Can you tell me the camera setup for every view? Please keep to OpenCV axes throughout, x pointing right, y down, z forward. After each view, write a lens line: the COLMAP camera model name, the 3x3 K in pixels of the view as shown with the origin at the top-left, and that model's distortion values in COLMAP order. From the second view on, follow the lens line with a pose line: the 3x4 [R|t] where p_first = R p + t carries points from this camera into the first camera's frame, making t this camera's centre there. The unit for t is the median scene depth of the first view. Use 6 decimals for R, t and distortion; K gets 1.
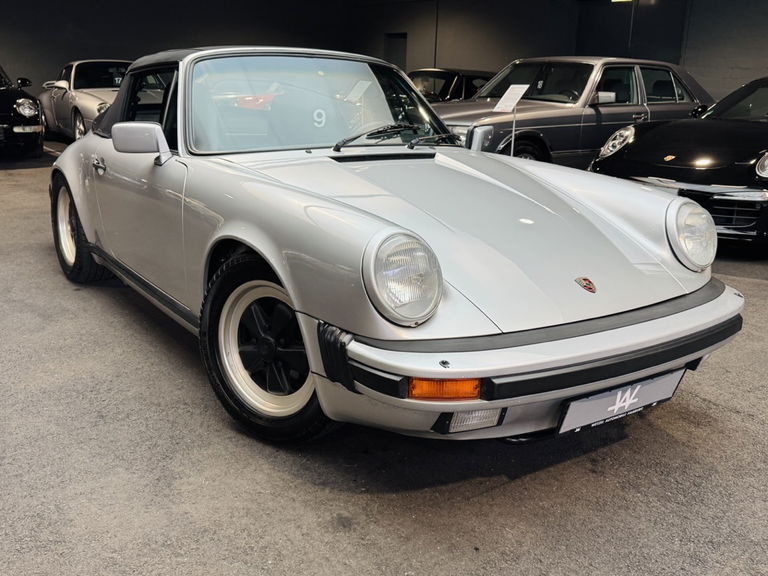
lens RADIAL K [[783.1, 0, 384.0], [0, 783.1, 288.0], [0, 0, 1]] dist [0.114934, -0.226960]
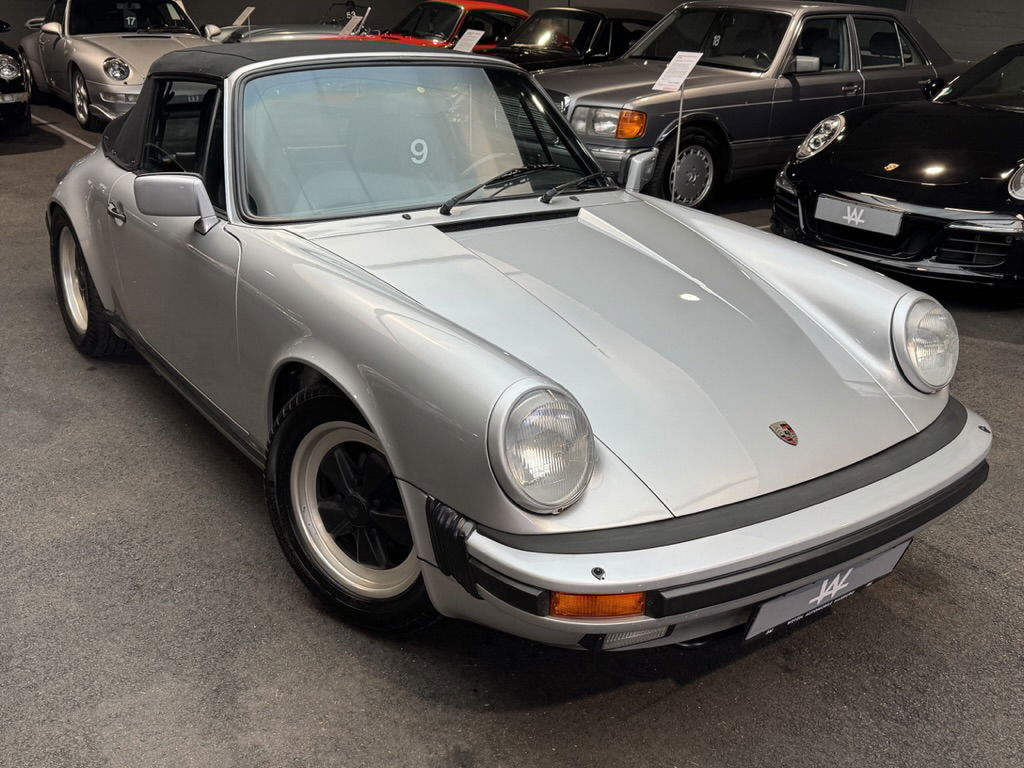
lens RADIAL K [[1044.2, 0, 512.0], [0, 1044.2, 384.0], [0, 0, 1]] dist [0.114934, -0.226960]
pose [[0.999885, -0.001378, 0.015107, -0.015171], [-0.000263, 0.994138, 0.108117, -0.144701], [-0.015167, -0.108109, 0.994023, 0.017251]]
